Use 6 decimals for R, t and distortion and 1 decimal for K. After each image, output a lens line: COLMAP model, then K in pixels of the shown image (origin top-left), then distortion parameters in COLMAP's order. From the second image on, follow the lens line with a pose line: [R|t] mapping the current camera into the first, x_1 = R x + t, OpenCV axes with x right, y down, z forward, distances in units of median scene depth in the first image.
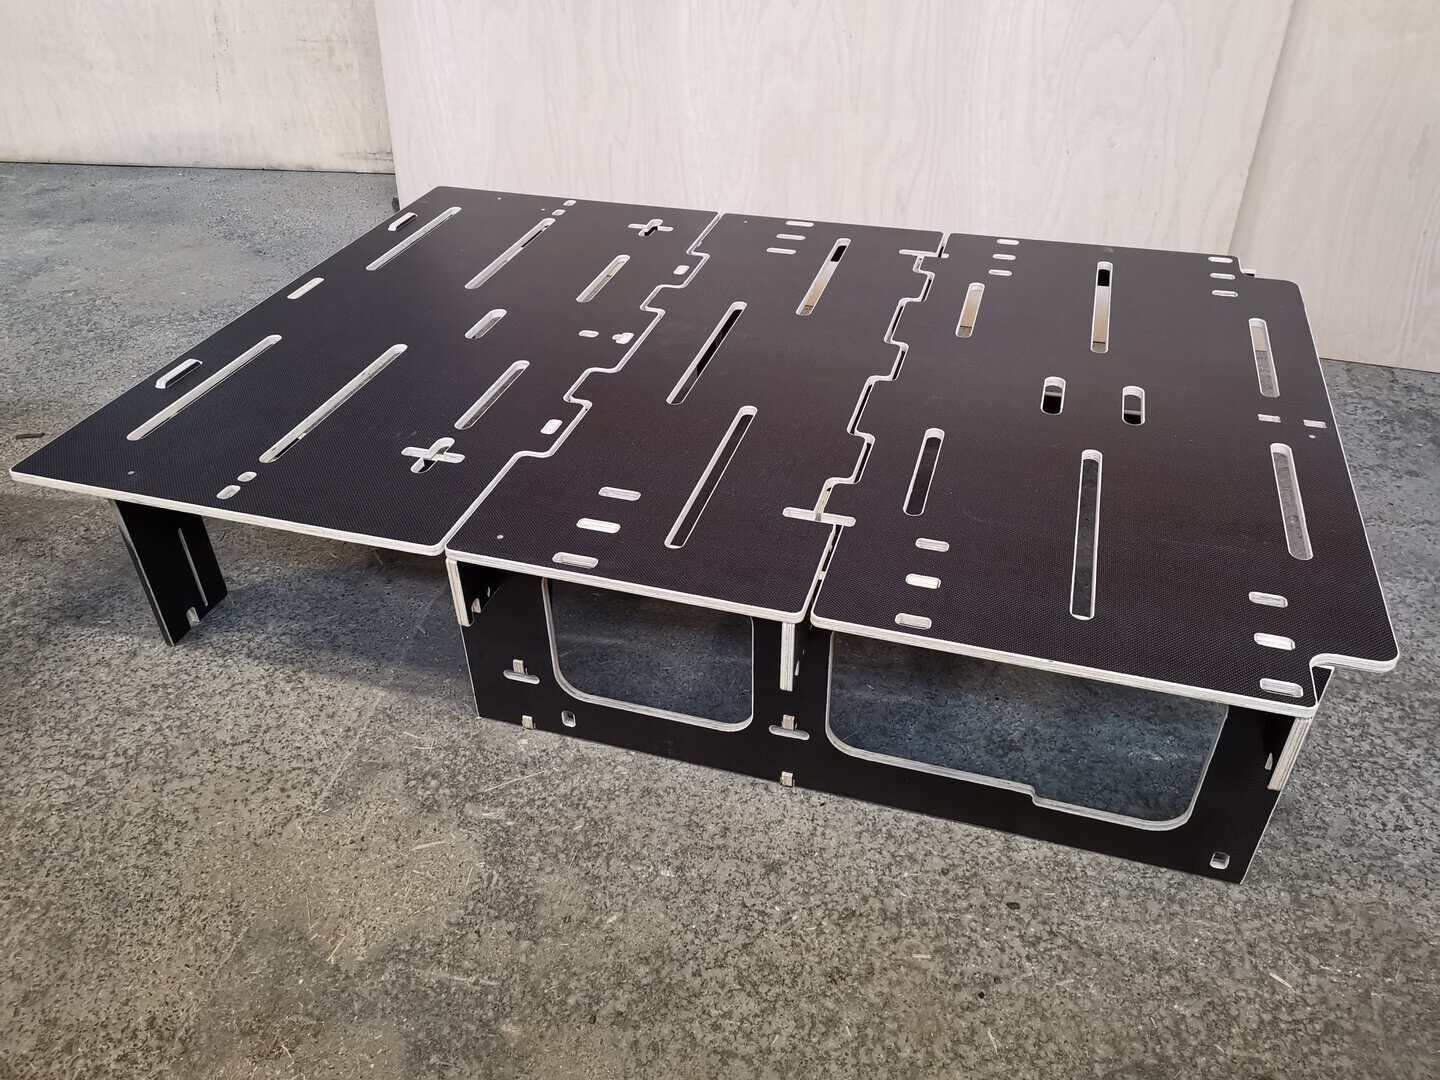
lens RADIAL K [[1106.2, 0, 723.3], [0, 1106.2, 534.3], [0, 0, 1]] dist [0.060923, -0.060260]
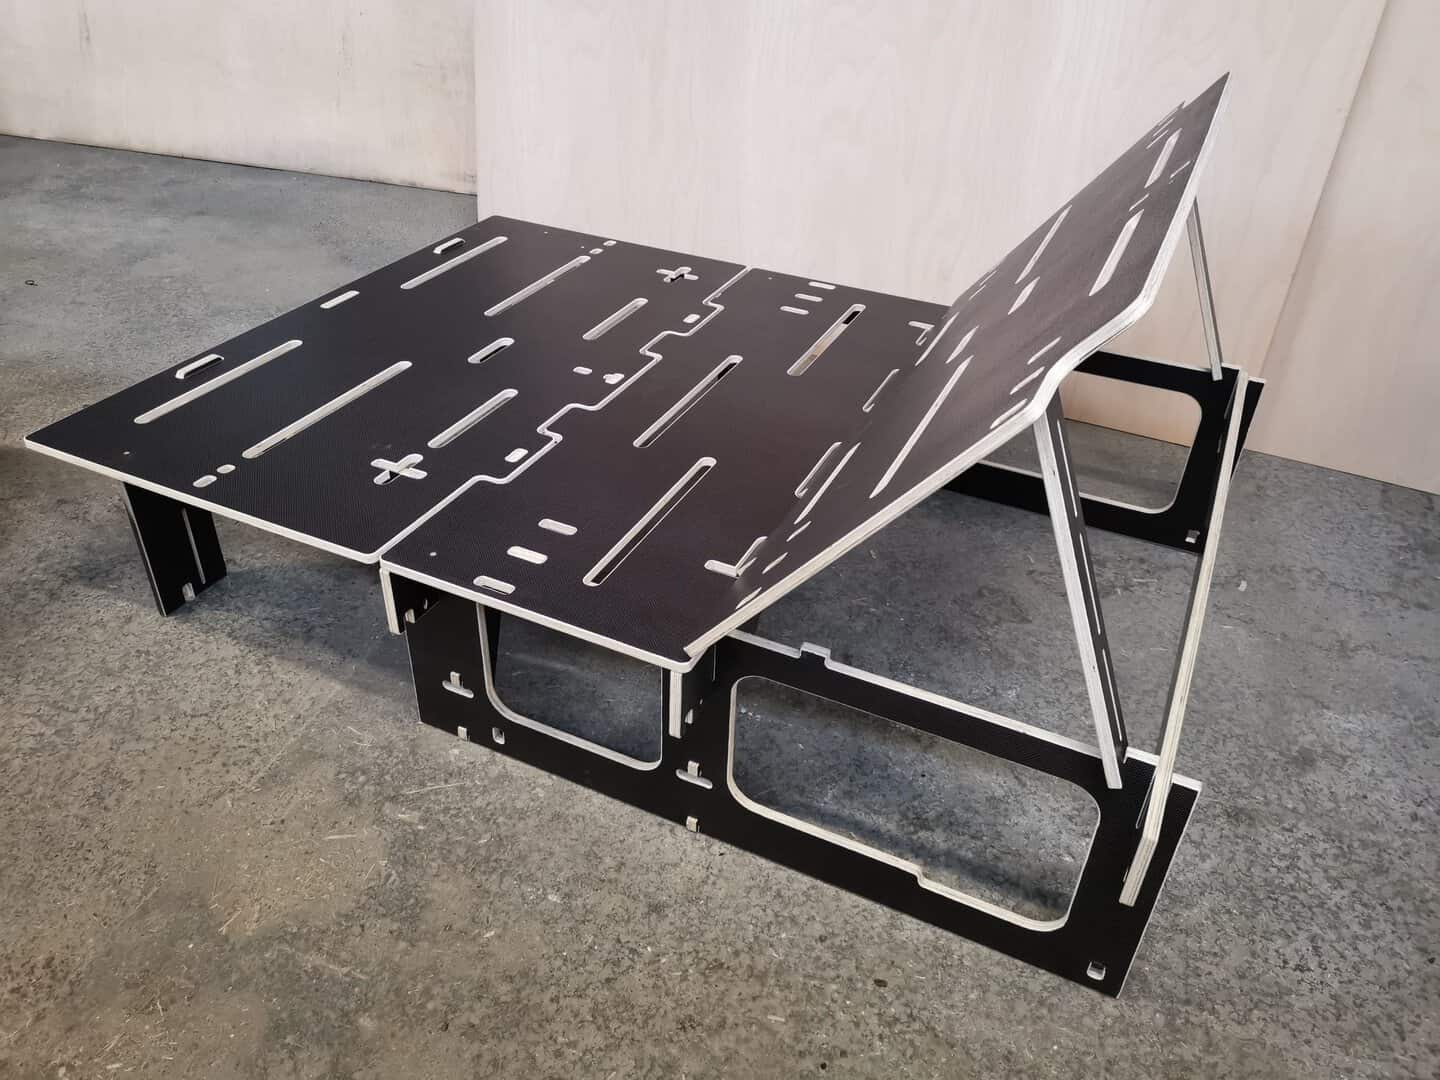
lens RADIAL K [[1106.2, 0, 723.3], [0, 1106.2, 534.3], [0, 0, 1]] dist [0.060923, -0.060260]
pose [[0.987759, 0.122911, -0.096046, 0.152901], [-0.125932, 0.991698, -0.026020, -0.021084], [0.092050, 0.037796, 0.995037, -0.023408]]
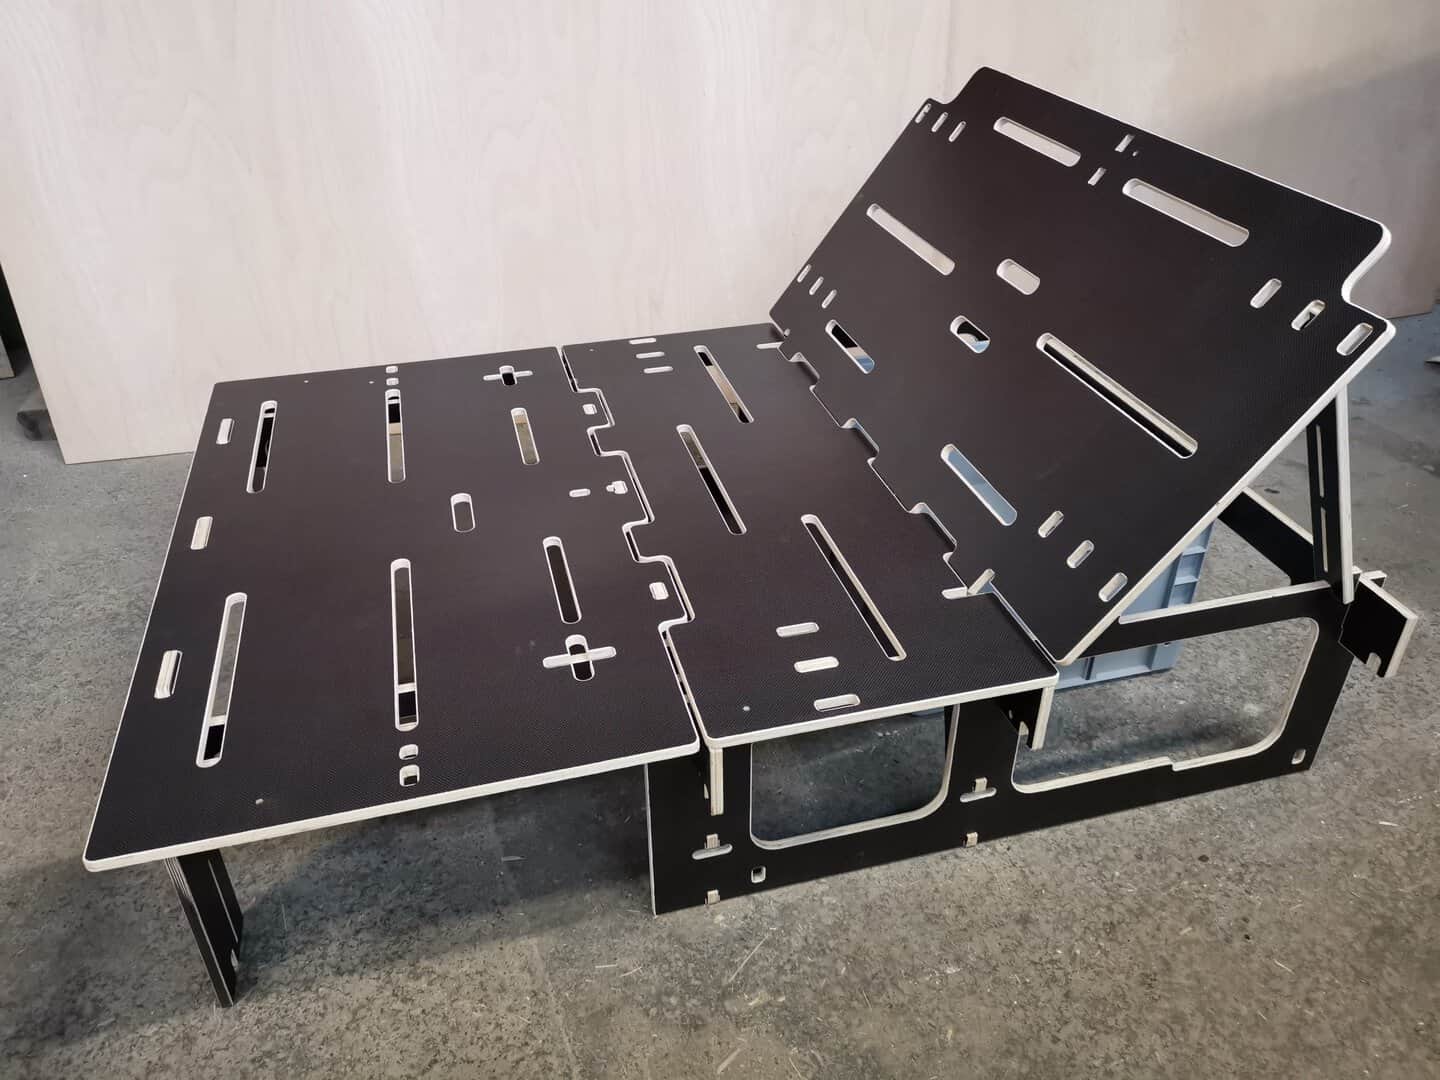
lens RADIAL K [[1106.2, 0, 723.3], [0, 1106.2, 534.3], [0, 0, 1]] dist [0.060923, -0.060260]
pose [[0.849153, -0.277815, 0.449176, -0.545072], [0.306929, 0.951695, 0.008382, -0.139592], [-0.429807, 0.130747, 0.893404, 0.116827]]
